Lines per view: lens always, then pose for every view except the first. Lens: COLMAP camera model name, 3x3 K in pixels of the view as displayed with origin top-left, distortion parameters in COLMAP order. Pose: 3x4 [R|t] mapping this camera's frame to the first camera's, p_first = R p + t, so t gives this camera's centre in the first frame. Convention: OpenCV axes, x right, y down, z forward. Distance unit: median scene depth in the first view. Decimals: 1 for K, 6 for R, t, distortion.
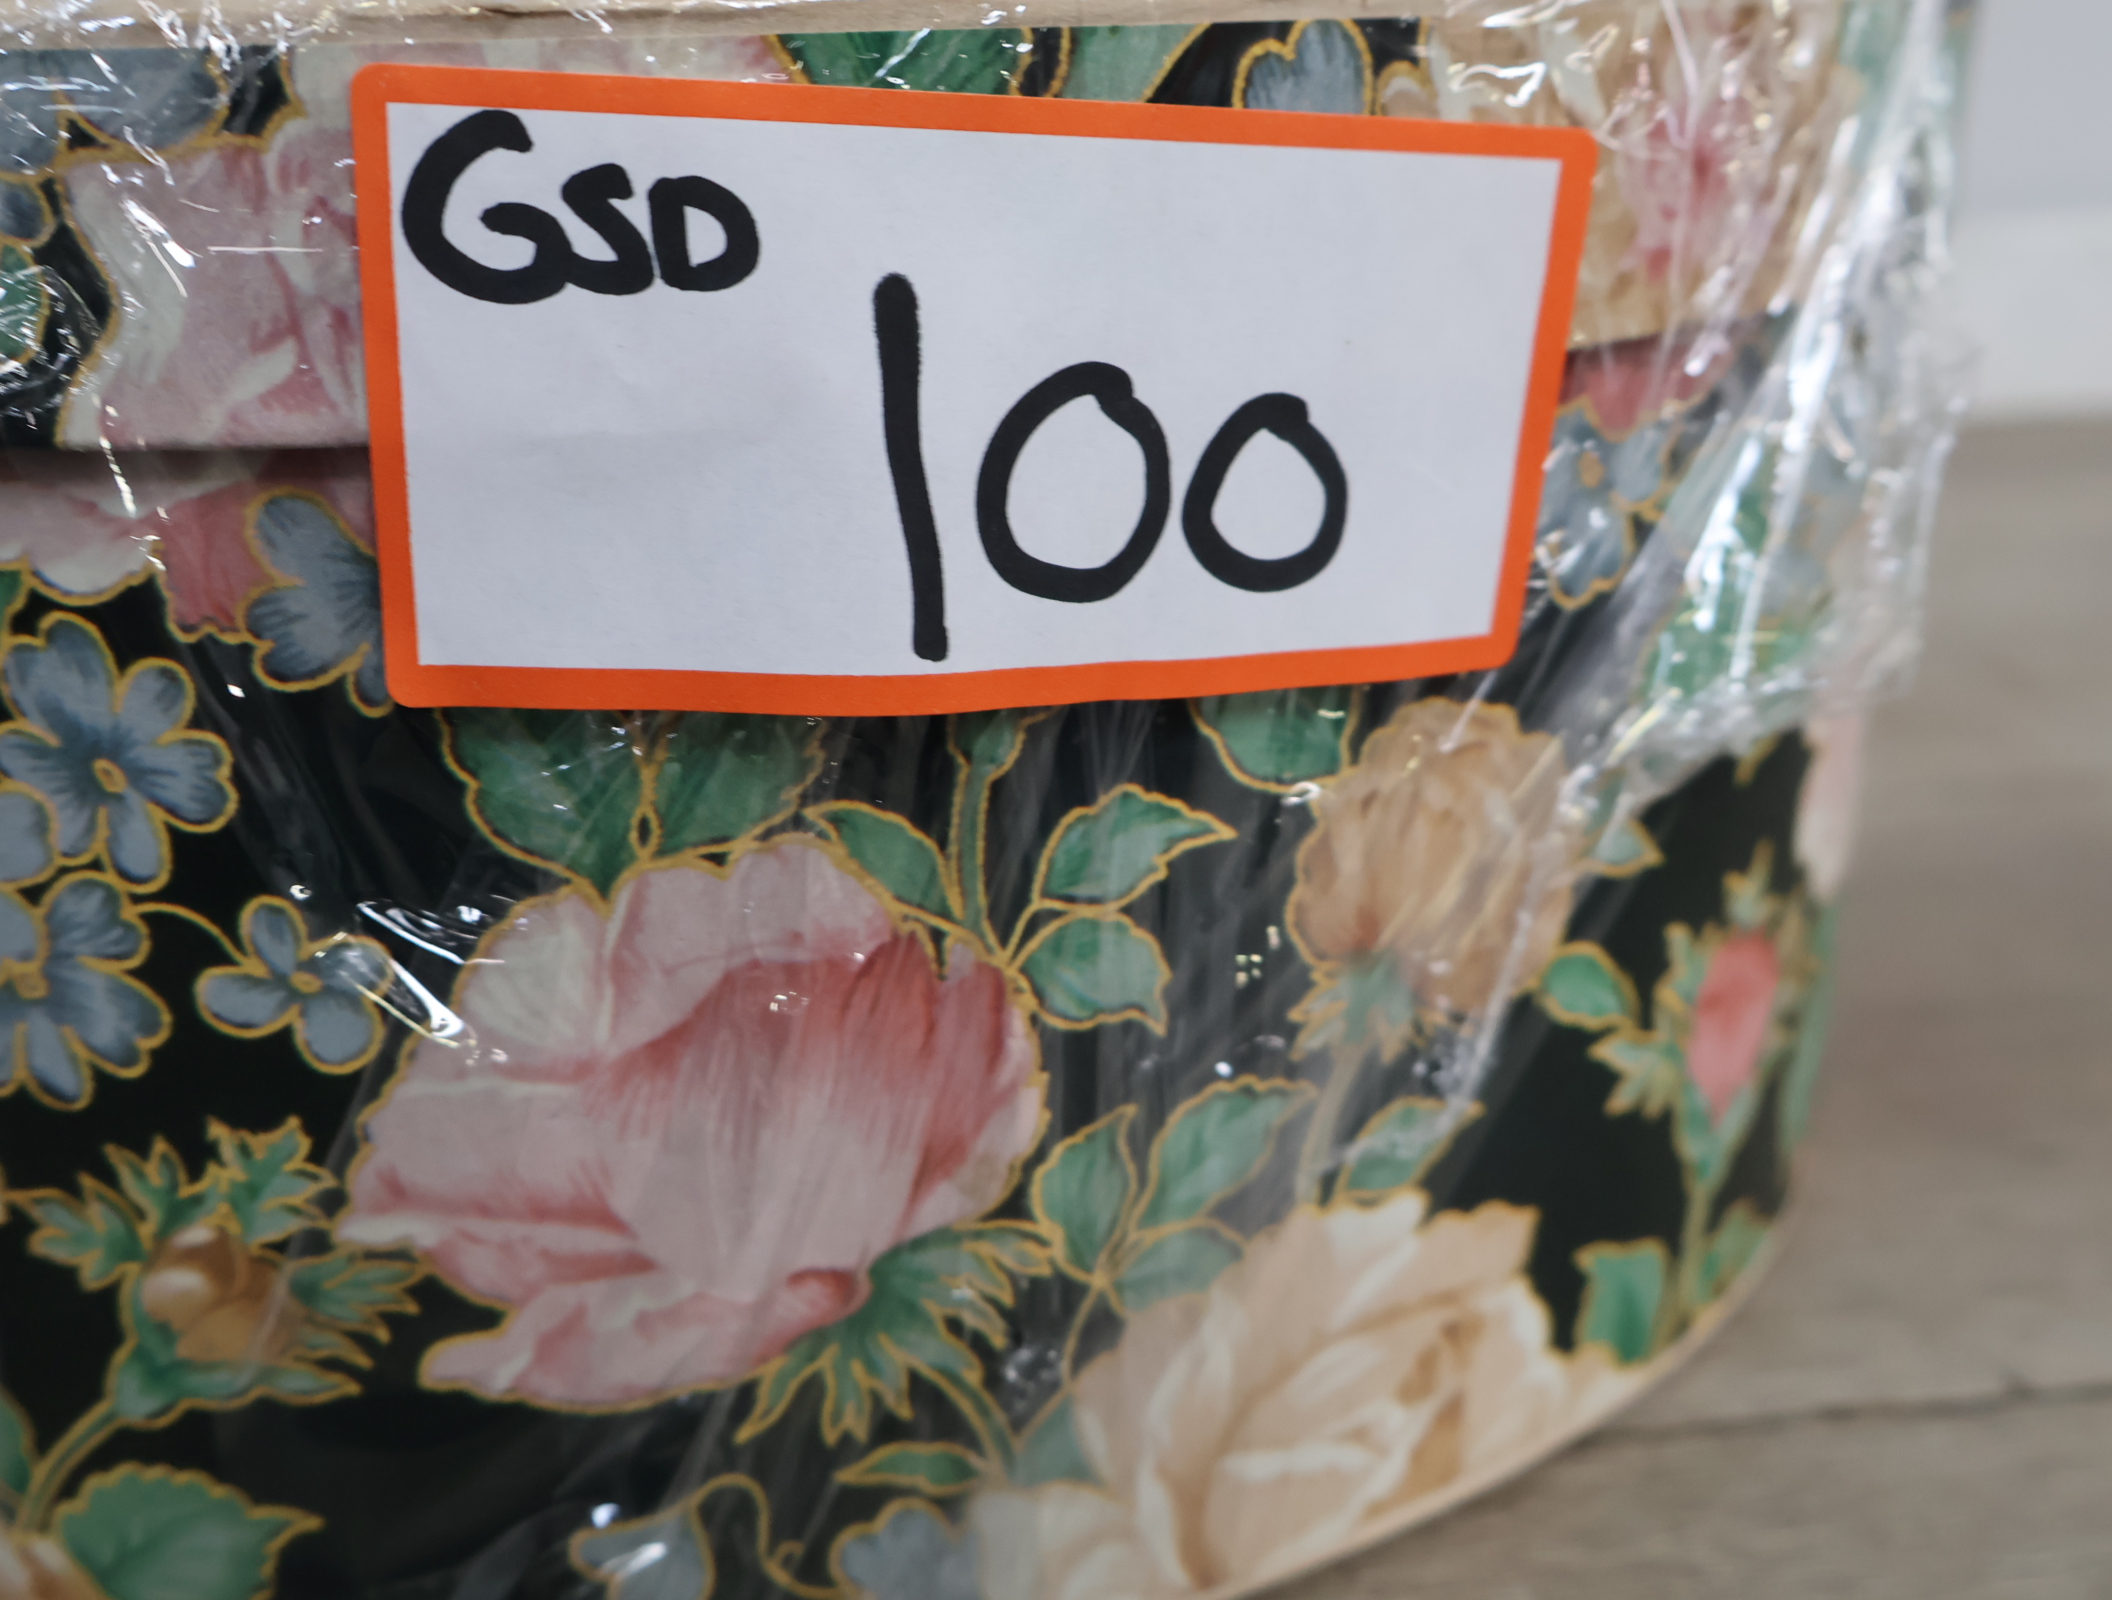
lens RADIAL K [[2196.3, 0, 1056.0], [0, 2196.3, 800.0], [0, 0, 1]] dist [0.010399, -0.019348]
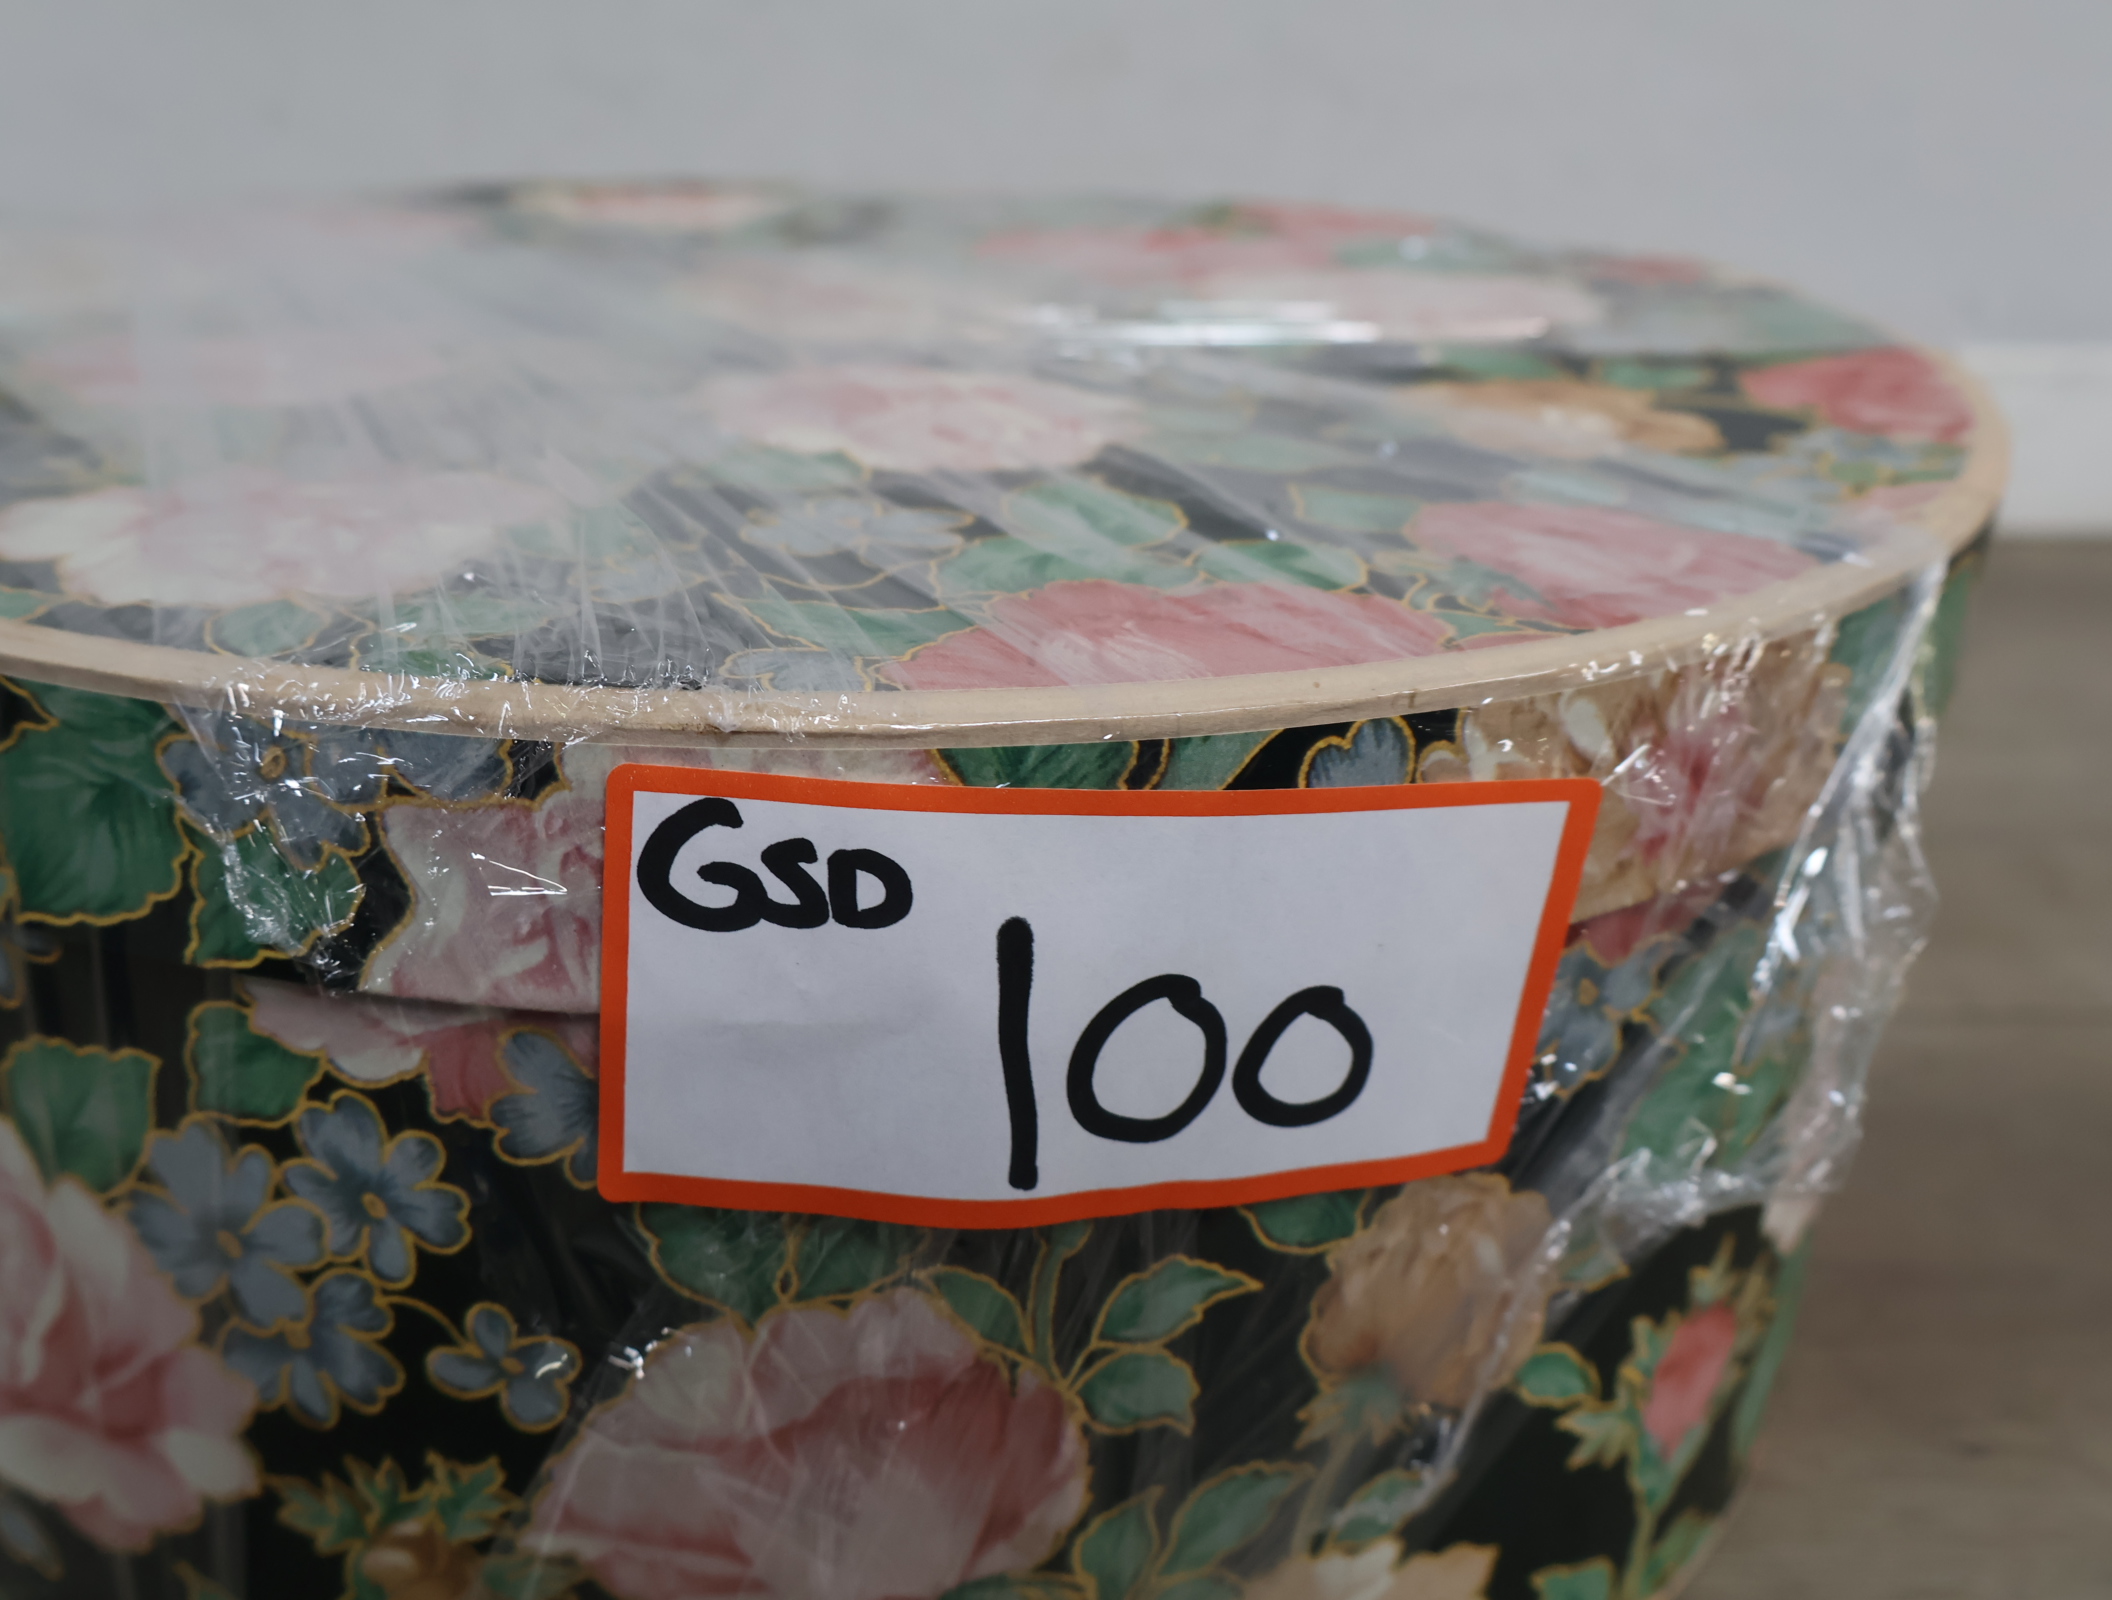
lens RADIAL K [[2209.6, 0, 1018.4], [0, 2209.6, 761.7], [0, 0, 1]] dist [-0.003569, 0.022963]
pose [[0.995355, 0.077896, -0.056571, -0.006624], [-0.074887, 0.995757, 0.053485, -0.358996], [0.060497, -0.049001, 0.996965, -0.237074]]
